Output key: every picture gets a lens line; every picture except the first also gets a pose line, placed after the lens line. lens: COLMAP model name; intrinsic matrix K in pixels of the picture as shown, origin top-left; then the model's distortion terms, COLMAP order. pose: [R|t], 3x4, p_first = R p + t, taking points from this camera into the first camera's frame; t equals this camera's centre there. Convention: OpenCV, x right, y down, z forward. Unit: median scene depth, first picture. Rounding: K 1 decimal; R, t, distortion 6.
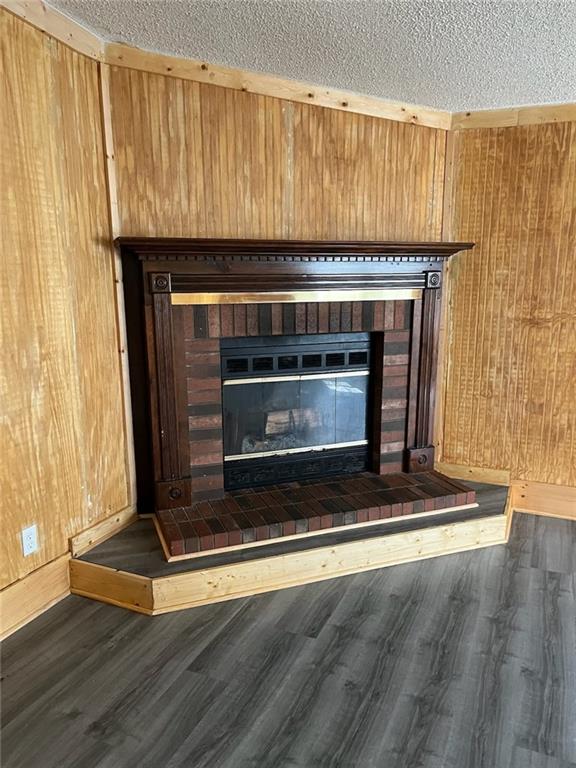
lens RADIAL K [[579.4, 0, 289.5], [0, 579.4, 388.7], [0, 0, 1]] dist [0.046399, -0.079964]
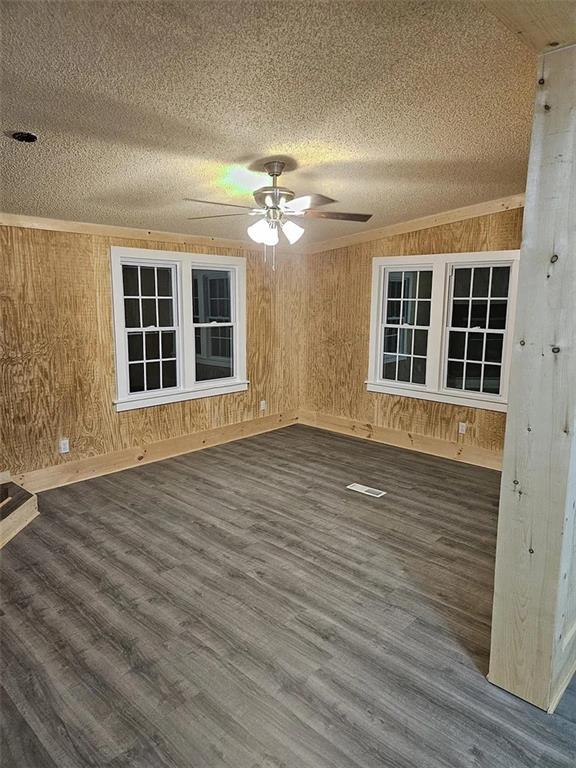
lens RADIAL K [[579.4, 0, 289.5], [0, 579.4, 388.7], [0, 0, 1]] dist [0.046399, -0.079964]
pose [[0.263935, -0.152527, 0.952404, -0.761745], [0.192048, 0.975957, 0.103078, -0.063709], [-0.945228, 0.155701, 0.286882, -0.037452]]
